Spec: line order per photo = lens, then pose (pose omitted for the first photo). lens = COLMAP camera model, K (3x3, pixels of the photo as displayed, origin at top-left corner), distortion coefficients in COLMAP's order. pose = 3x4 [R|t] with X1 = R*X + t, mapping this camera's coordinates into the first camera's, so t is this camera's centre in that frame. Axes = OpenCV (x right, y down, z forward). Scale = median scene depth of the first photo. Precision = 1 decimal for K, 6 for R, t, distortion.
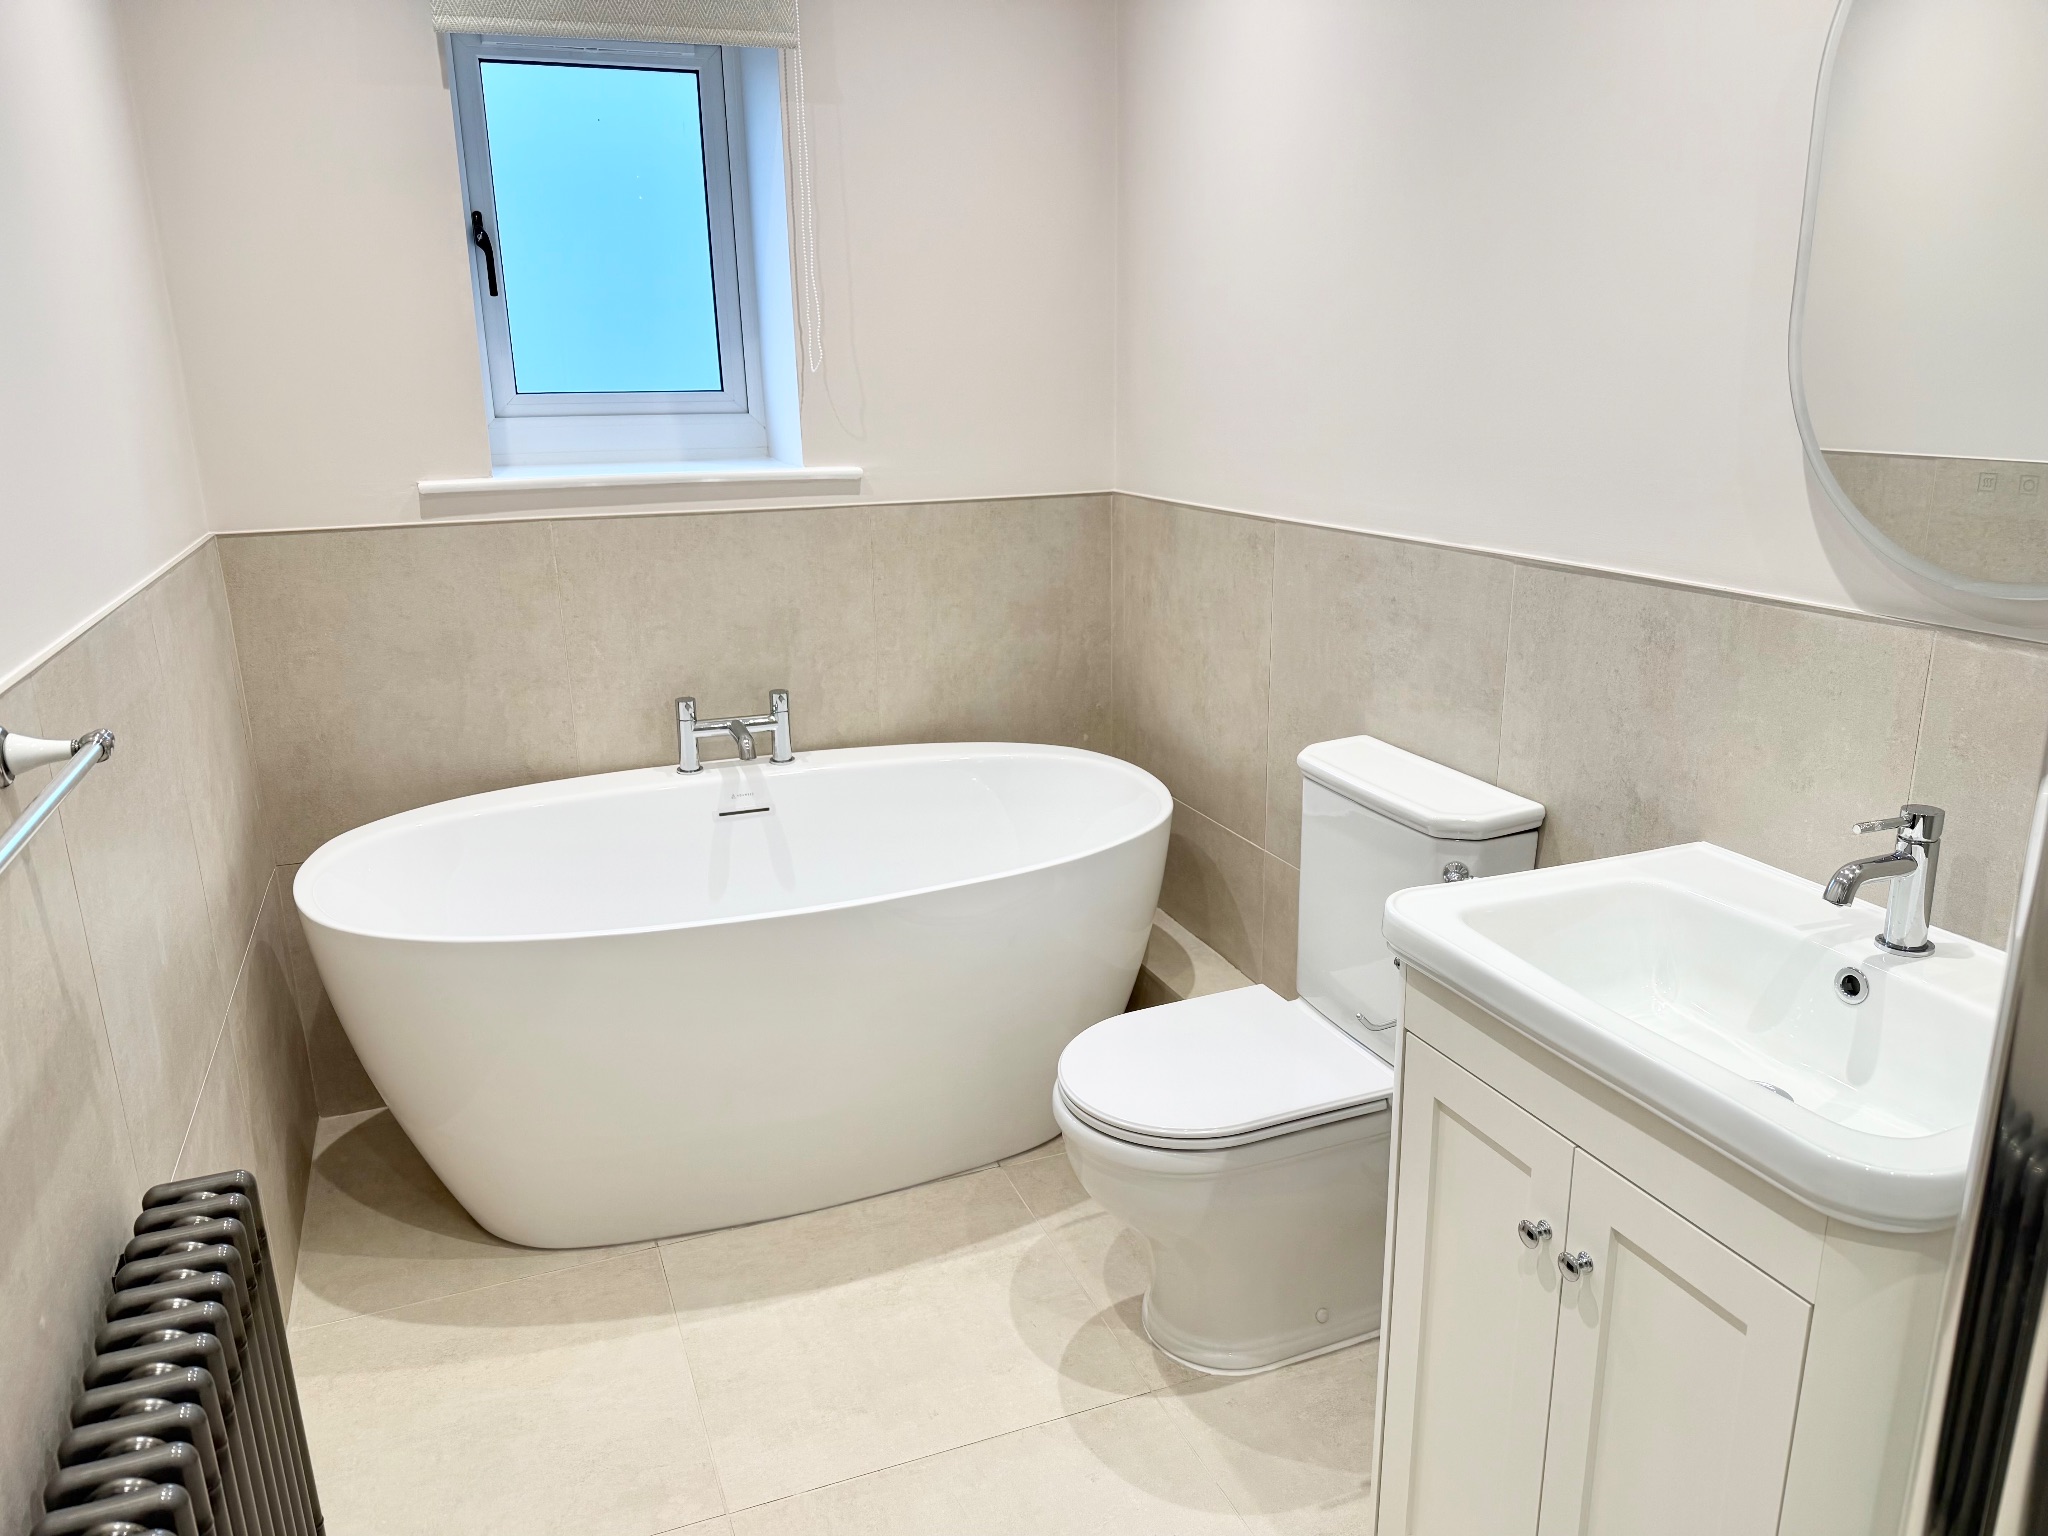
lens RADIAL K [[1423.1, 0, 1029.9], [0, 1423.1, 775.4], [0, 0, 1]] dist [0.129897, -0.219599]
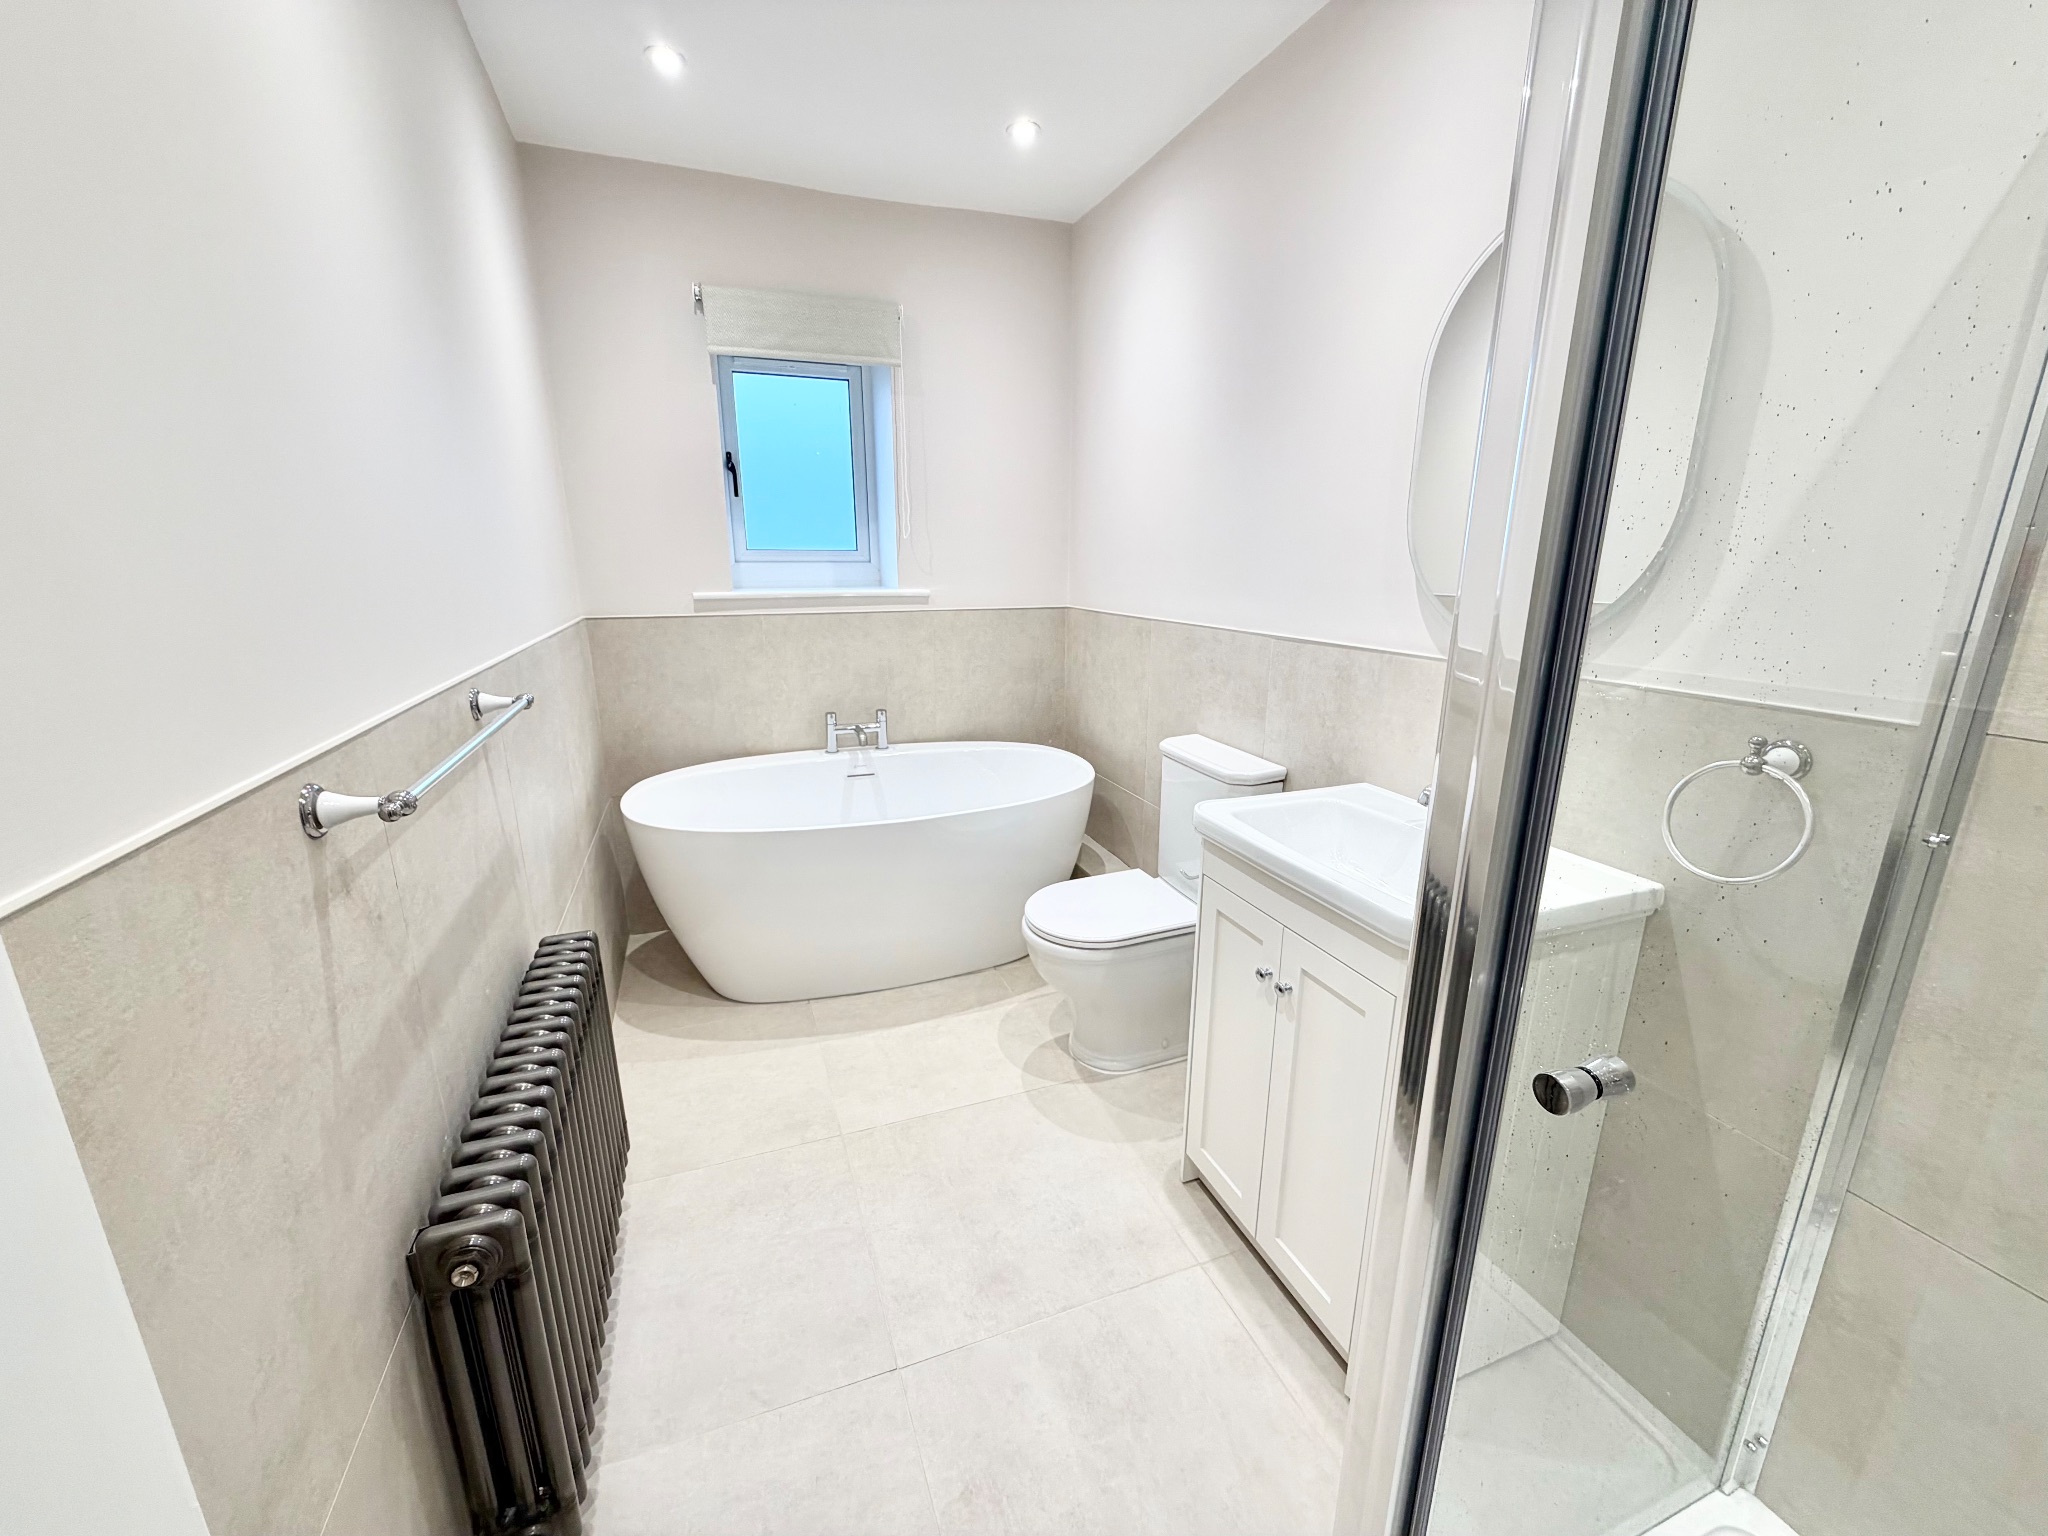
lens RADIAL K [[814.2, 0, 1024.0], [0, 814.2, 768.0], [0, 0, 1]] dist [-0.000576, -0.000045]
pose [[0.999752, 0.020749, -0.008089, 0.019119], [-0.020939, 0.999489, -0.024141, 0.041635], [0.007584, 0.024304, 0.999676, -0.045252]]
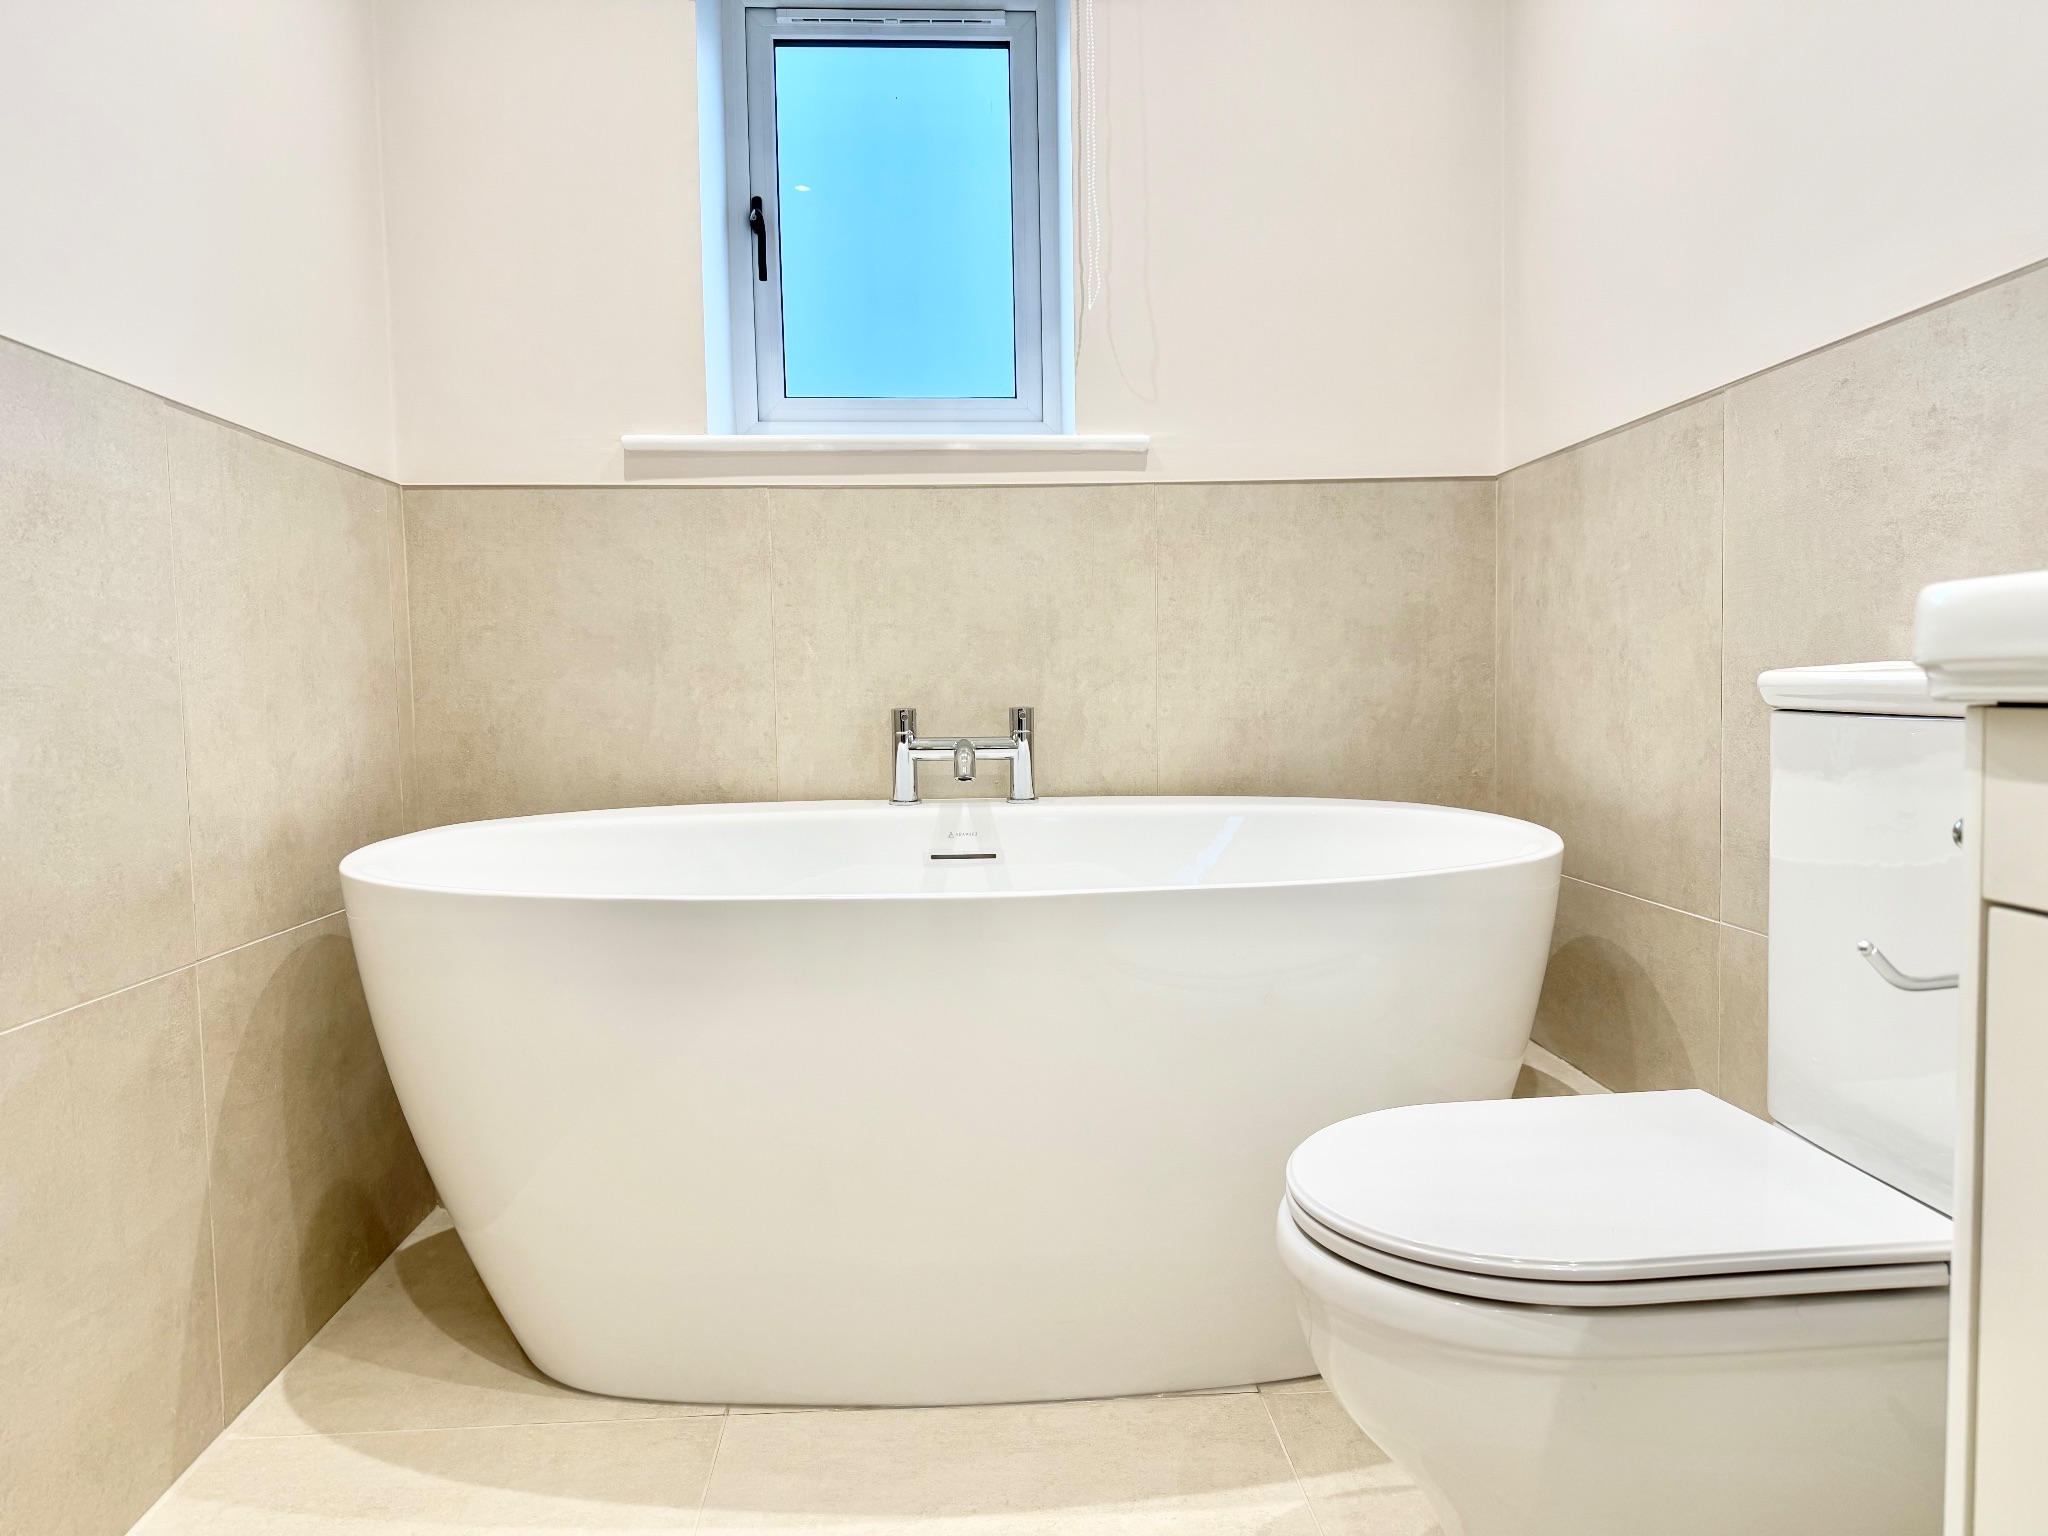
lens RADIAL K [[1442.7, 0, 1020.6], [0, 1442.7, 770.6], [0, 0, 1]] dist [0.125539, -0.160150]
pose [[0.946516, 0.015903, -0.322264, 0.087222], [-0.085438, 0.975486, -0.202799, 0.152092], [0.311139, 0.219486, 0.924672, 0.321749]]
